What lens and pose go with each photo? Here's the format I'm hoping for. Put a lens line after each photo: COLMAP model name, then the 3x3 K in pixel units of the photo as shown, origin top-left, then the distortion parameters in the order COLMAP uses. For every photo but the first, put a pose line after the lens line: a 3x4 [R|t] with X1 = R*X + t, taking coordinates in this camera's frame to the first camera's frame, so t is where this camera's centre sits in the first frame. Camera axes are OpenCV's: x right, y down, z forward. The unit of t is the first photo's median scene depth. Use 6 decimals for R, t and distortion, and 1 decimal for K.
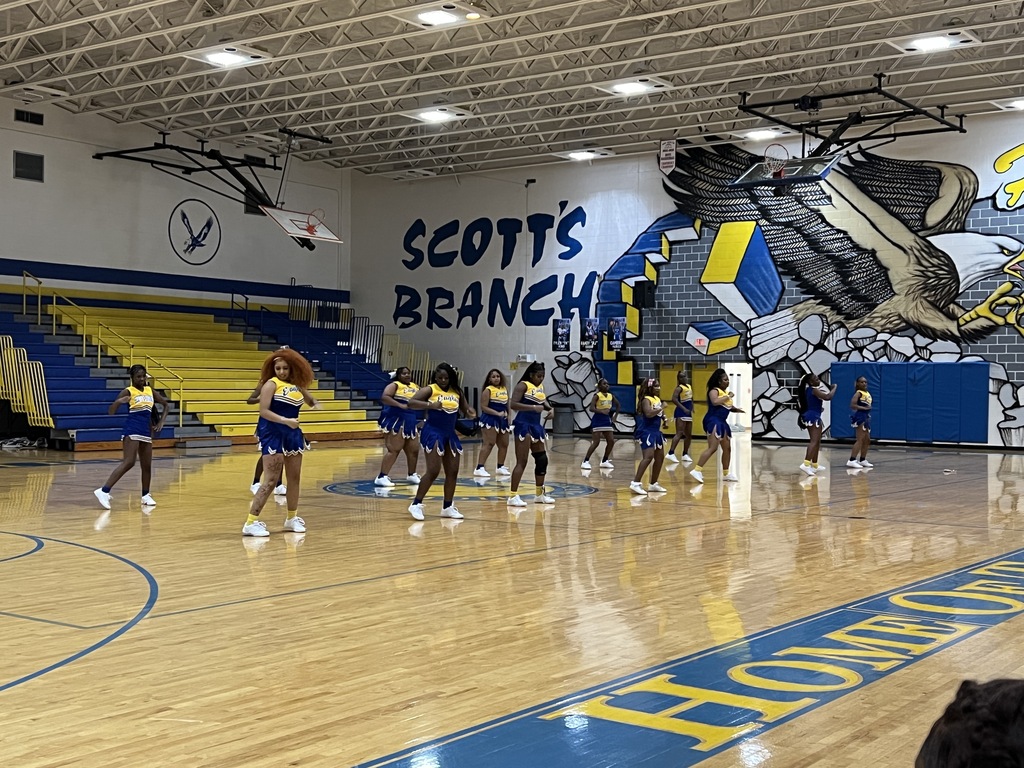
lens RADIAL K [[1313.0, 0, 512.0], [0, 1313.0, 384.0], [0, 0, 1]] dist [-0.140789, -0.050396]
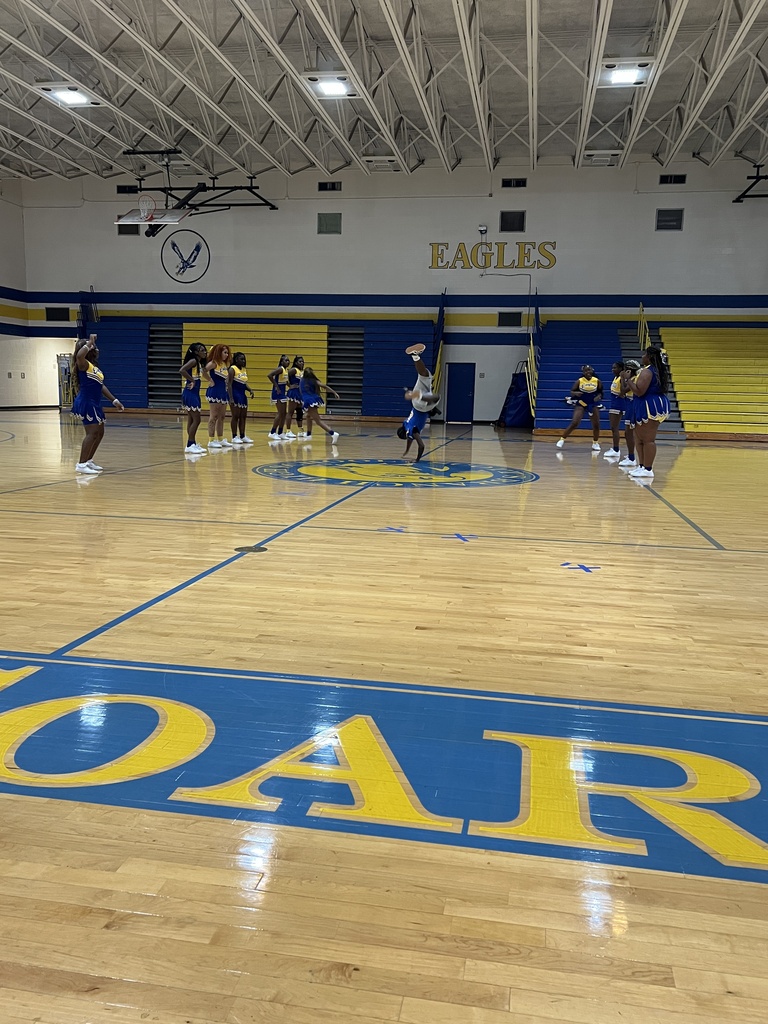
lens RADIAL K [[816.0, 0, 387.5], [0, 816.0, 512.1], [0, 0, 1]] dist [0.061006, -0.062139]
pose [[0.398684, 0.135935, -0.906958, 0.215432], [-0.019451, 0.989985, 0.139829, 0.008264], [0.916882, -0.038106, 0.397335, 0.277663]]
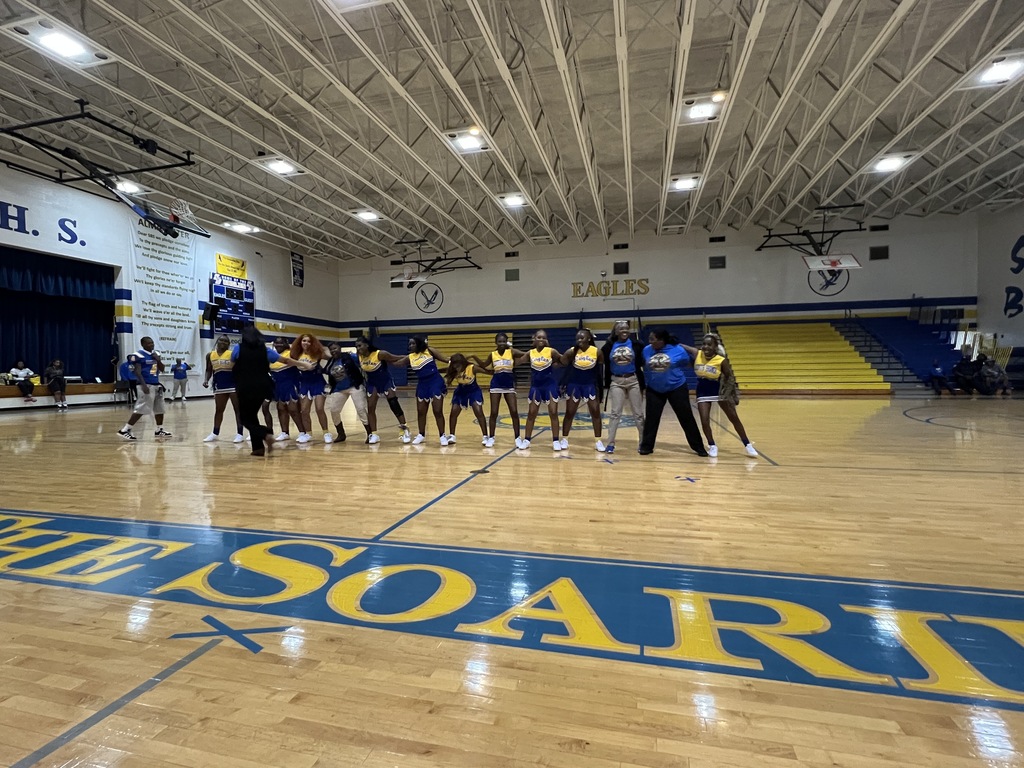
lens RADIAL K [[502.1, 0, 506.8], [0, 502.1, 381.6], [0, 0, 1]] dist [-0.000893, 0.000037]
pose [[0.323904, 0.009329, -0.946044, 0.216151], [0.017776, 0.999715, 0.015944, 0.006842], [0.945923, -0.021982, 0.323646, 0.272825]]
